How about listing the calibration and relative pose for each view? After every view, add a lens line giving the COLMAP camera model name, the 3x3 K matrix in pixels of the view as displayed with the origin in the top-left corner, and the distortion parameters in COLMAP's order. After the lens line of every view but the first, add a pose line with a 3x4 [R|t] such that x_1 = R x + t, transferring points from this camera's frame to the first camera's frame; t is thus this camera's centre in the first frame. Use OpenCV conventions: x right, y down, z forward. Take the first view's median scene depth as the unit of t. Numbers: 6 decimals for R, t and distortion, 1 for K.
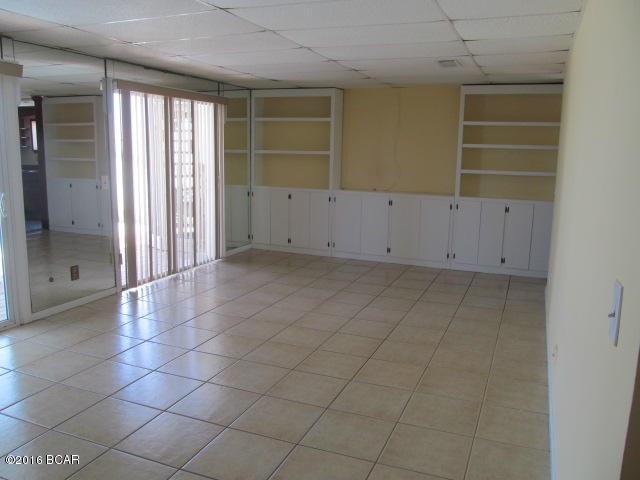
lens RADIAL K [[535.0, 0, 325.1], [0, 535.0, 240.0], [0, 0, 1]] dist [-0.065740, 0.026288]
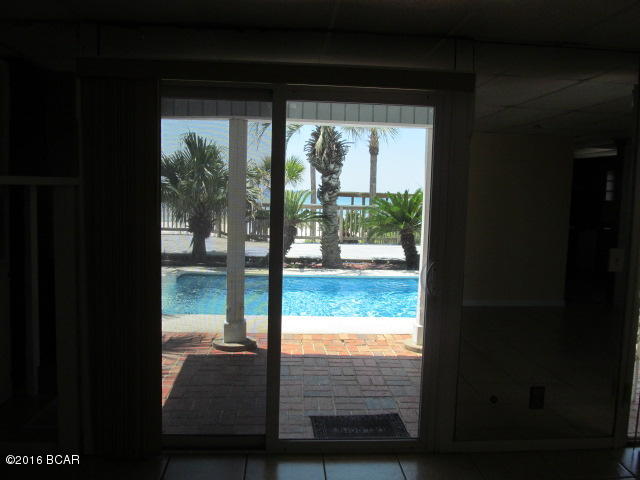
lens RADIAL K [[535.0, 0, 324.0], [0, 535.0, 235.0], [0, 0, 1]] dist [-0.065740, 0.026288]
pose [[0.452866, 0.065766, -0.889150, -0.034771], [-0.168188, 0.985672, -0.012757, -0.057896], [0.875571, 0.155322, 0.457439, 0.350437]]
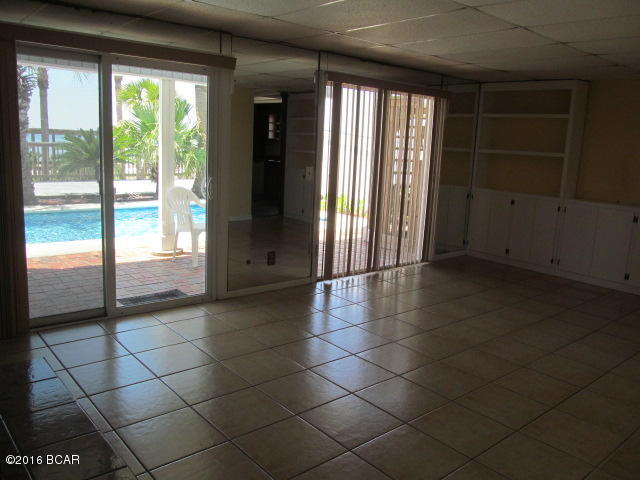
lens RADIAL K [[535.0, 0, 318.5], [0, 535.0, 238.9], [0, 0, 1]] dist [-0.065740, 0.026288]
pose [[0.886926, 0.105432, -0.449719, 0.058724], [-0.106642, 0.994038, 0.022725, -0.007113], [0.449433, 0.027804, 0.892881, 0.075513]]
